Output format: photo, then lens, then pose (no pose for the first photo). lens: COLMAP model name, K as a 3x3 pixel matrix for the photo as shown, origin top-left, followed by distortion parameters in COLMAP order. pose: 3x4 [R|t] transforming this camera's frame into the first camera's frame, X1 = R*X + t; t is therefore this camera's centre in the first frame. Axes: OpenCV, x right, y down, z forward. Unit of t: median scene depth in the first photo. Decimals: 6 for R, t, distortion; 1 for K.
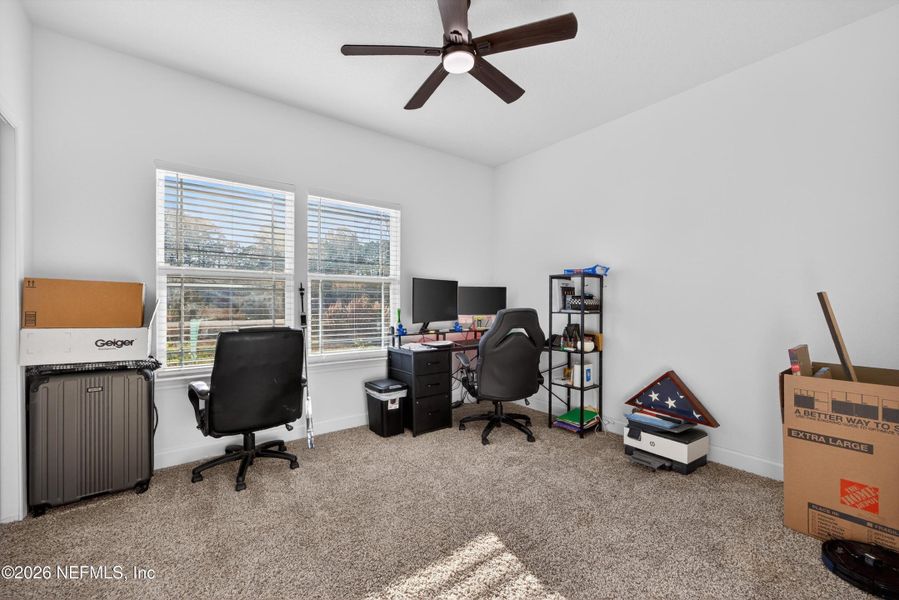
lens RADIAL K [[352.8, 0, 449.5], [0, 352.8, 300.0], [0, 0, 1]] dist [-0.000685, 0.000109]
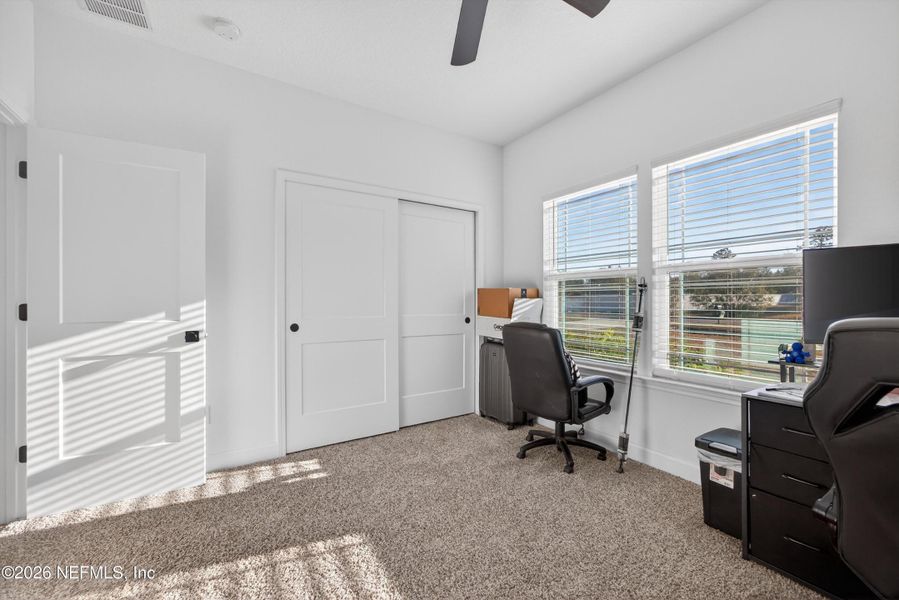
lens RADIAL K [[352.8, 0, 449.5], [0, 352.8, 300.0], [0, 0, 1]] dist [-0.000685, 0.000109]
pose [[-0.033993, 0.003846, -0.999415, 0.528313], [0.016262, 0.999862, 0.003295, -0.004759], [0.999290, -0.016140, -0.034051, 0.699435]]
